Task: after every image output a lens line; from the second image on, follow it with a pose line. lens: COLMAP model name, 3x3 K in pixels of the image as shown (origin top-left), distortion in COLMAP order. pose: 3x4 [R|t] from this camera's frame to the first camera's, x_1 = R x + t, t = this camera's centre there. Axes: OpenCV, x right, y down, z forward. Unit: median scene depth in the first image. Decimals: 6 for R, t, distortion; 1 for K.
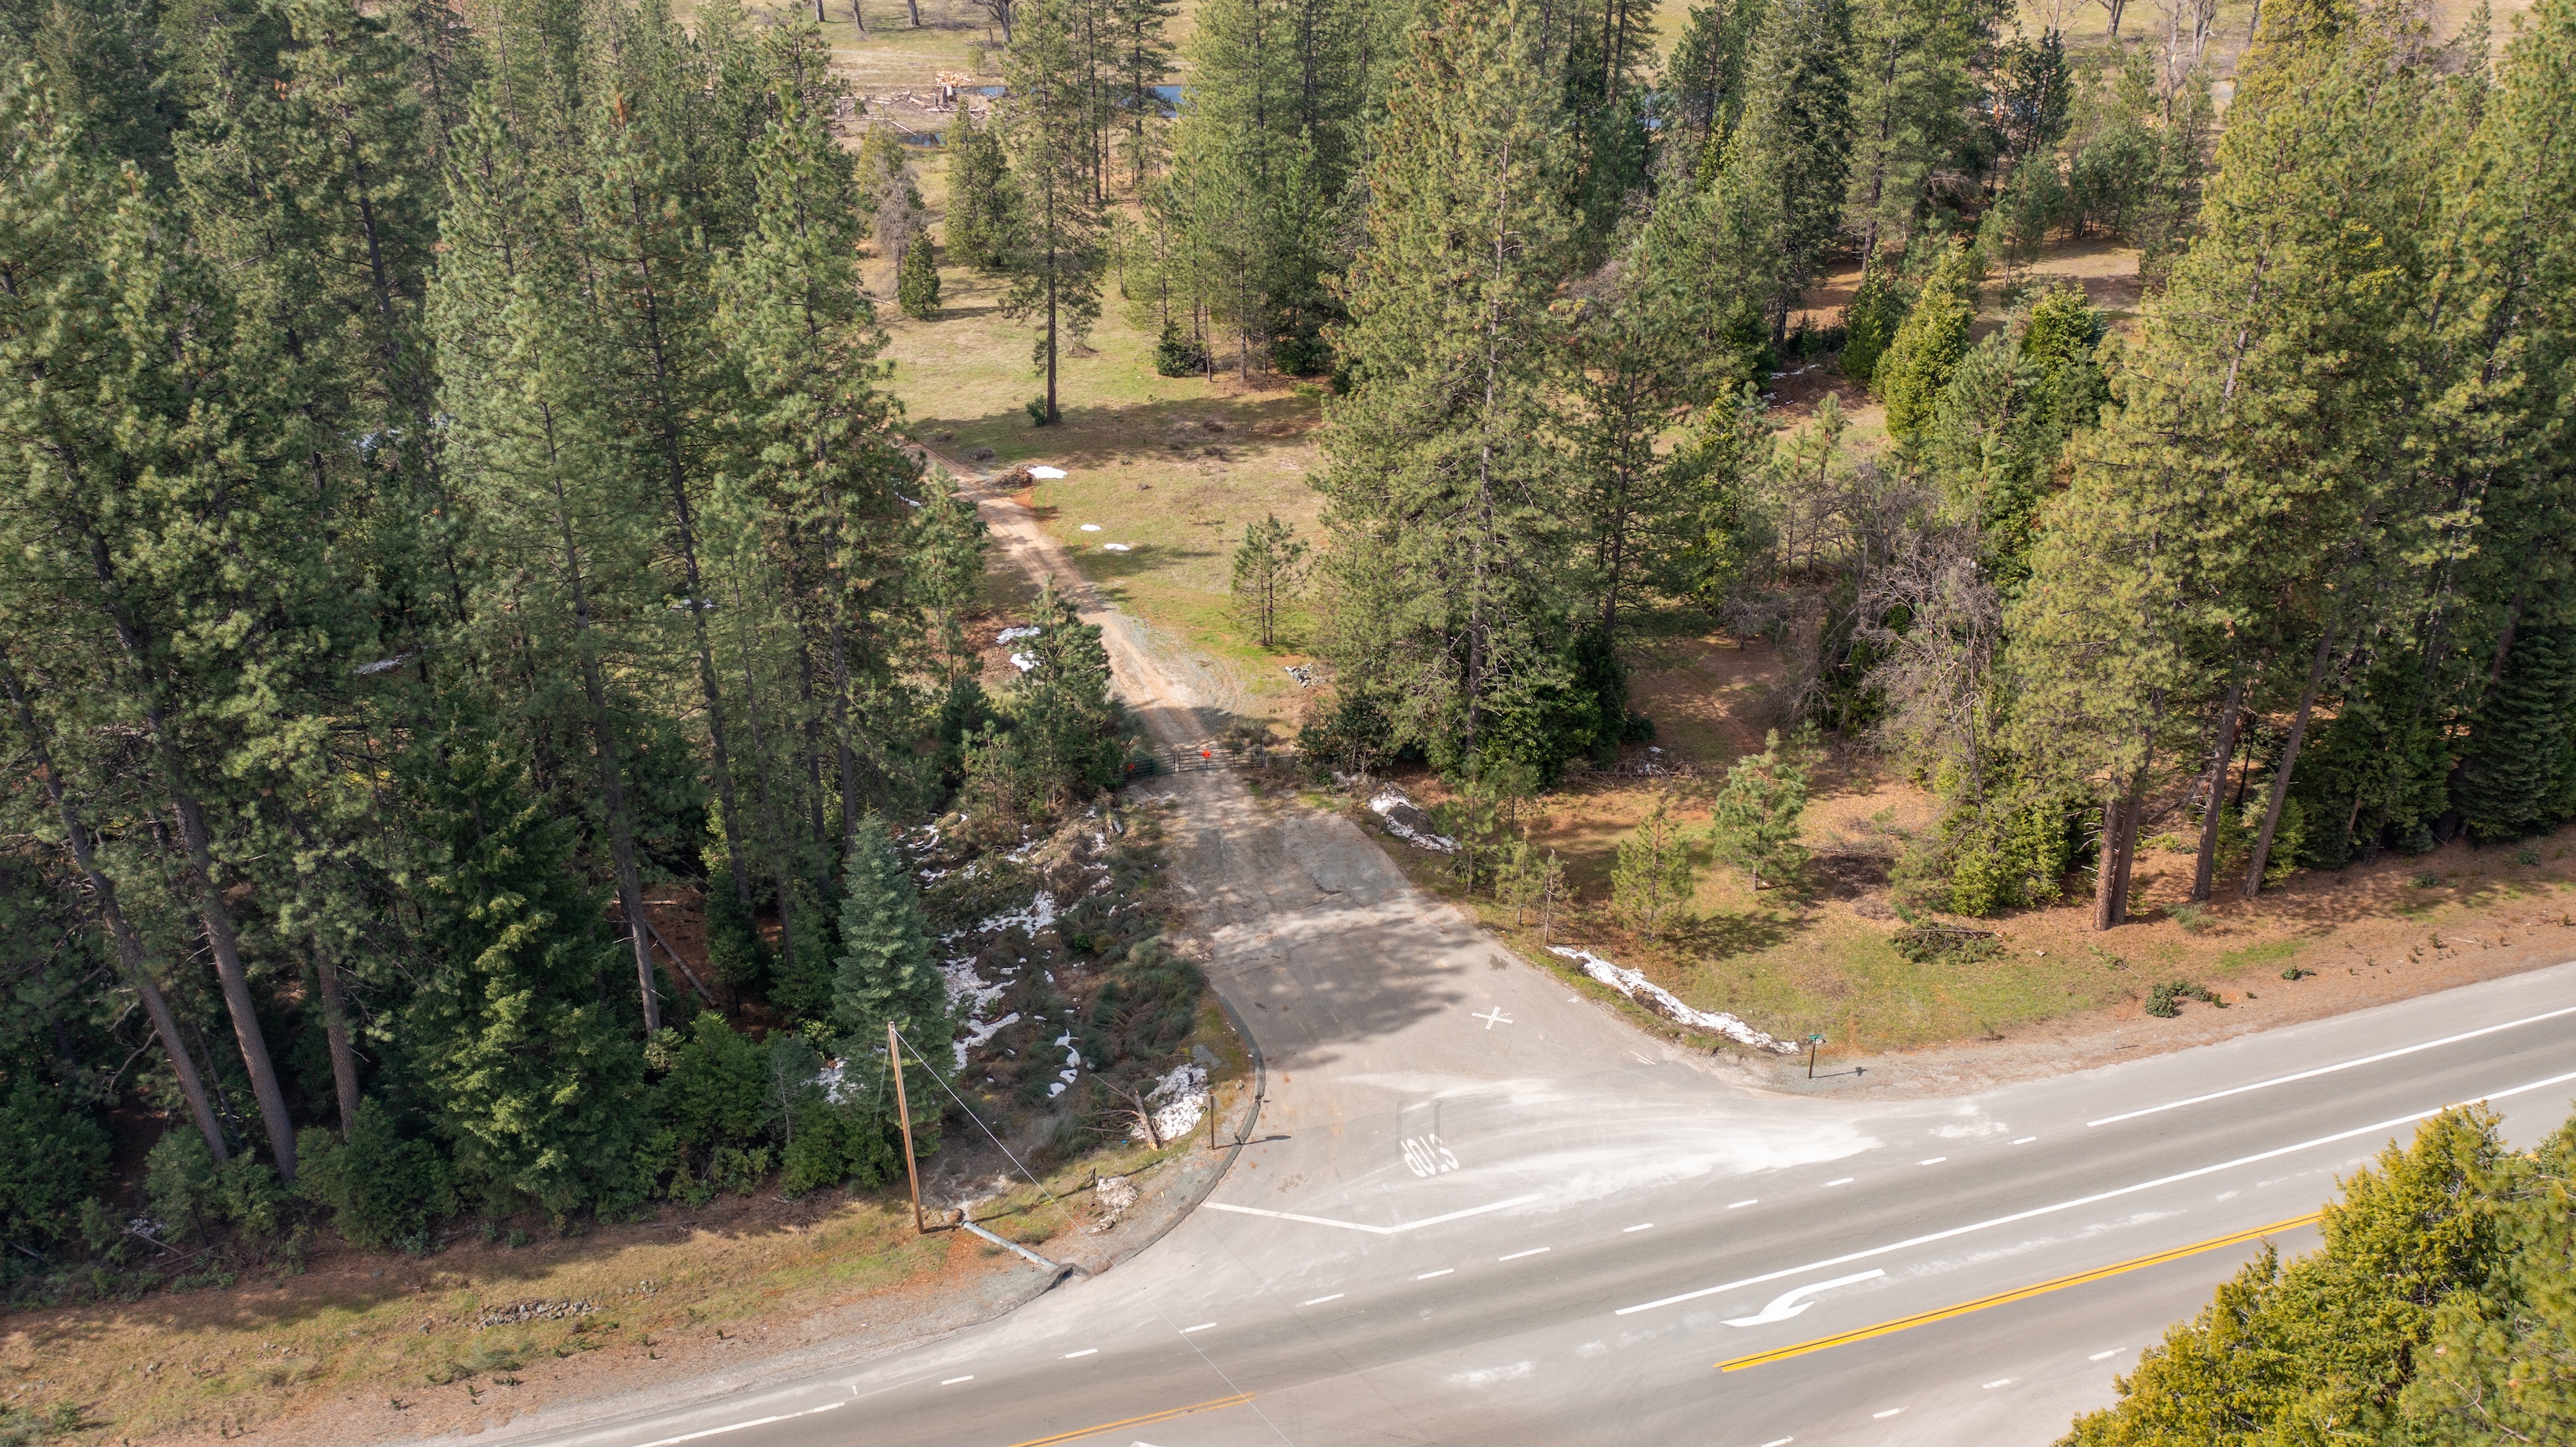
lens RADIAL K [[2061.4, 0, 1282.7], [0, 2061.4, 727.4], [0, 0, 1]] dist [-0.008628, -0.003894]
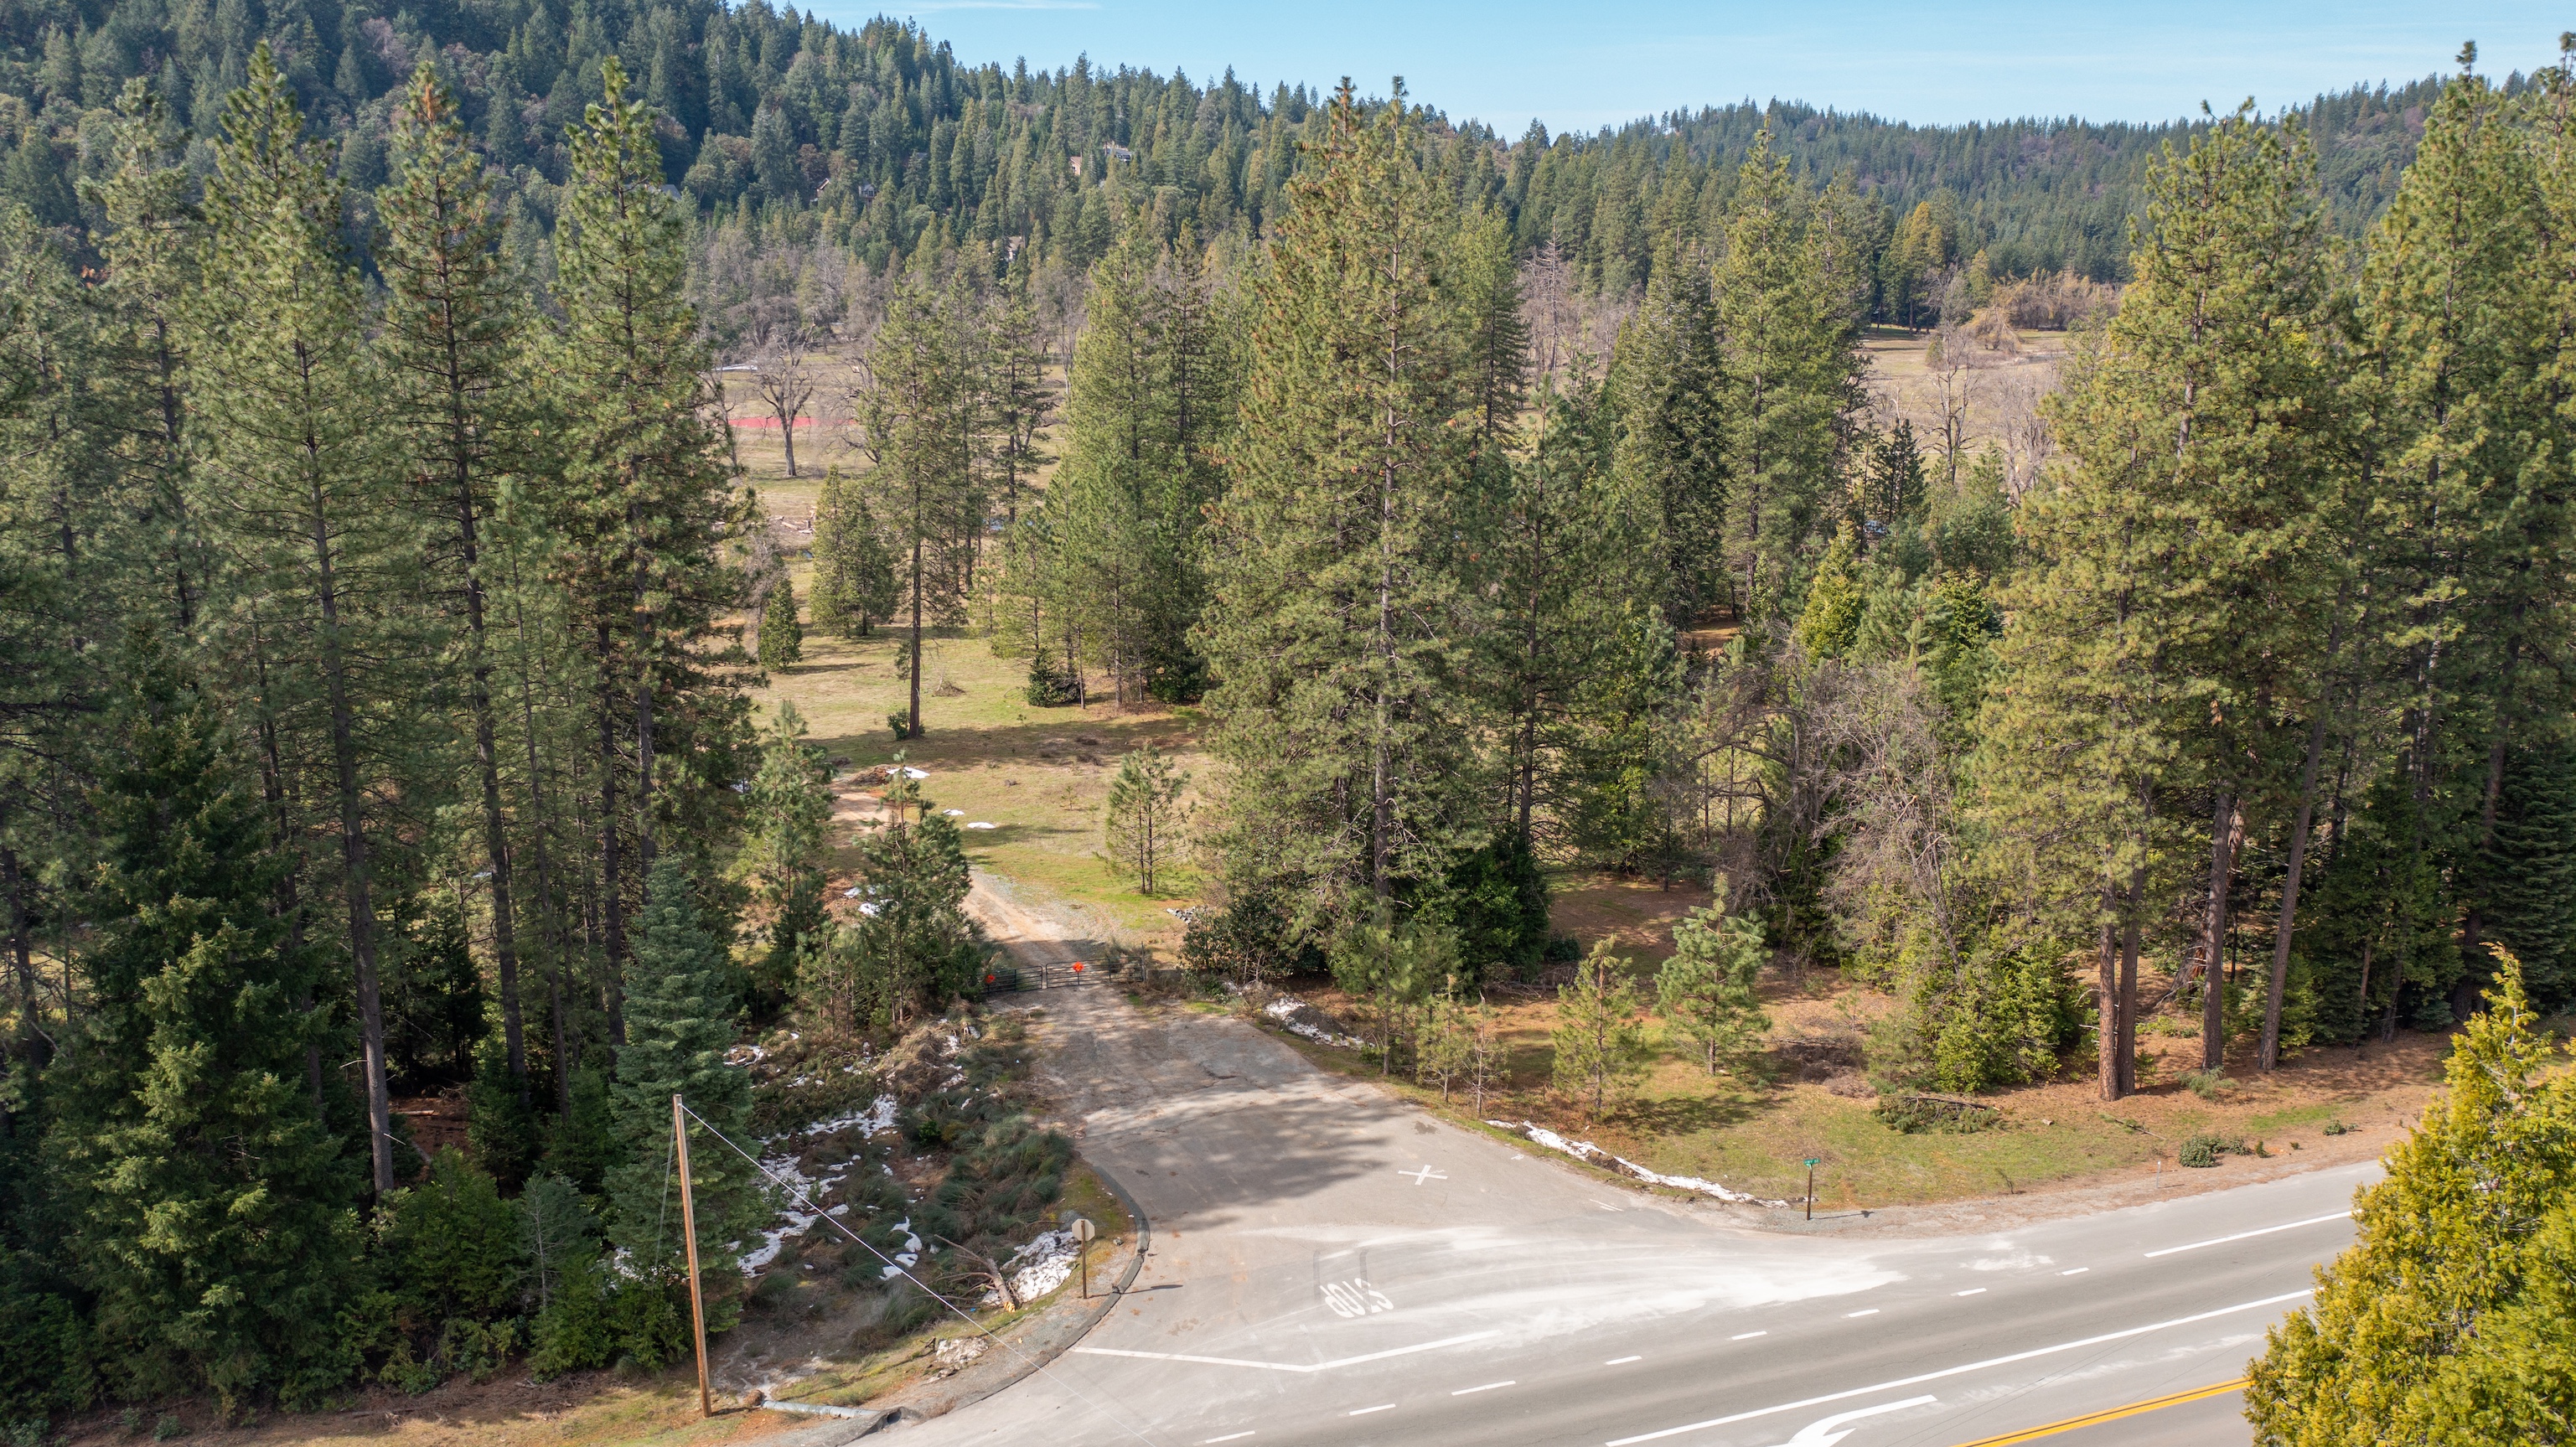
lens RADIAL K [[2061.4, 0, 1282.7], [0, 2061.4, 727.4], [0, 0, 1]] dist [-0.008628, -0.003894]
pose [[0.998054, -0.010615, 0.061440, -0.003370], [0.026672, 0.963377, -0.266822, 0.170215], [-0.056358, 0.267941, 0.961785, 0.141631]]
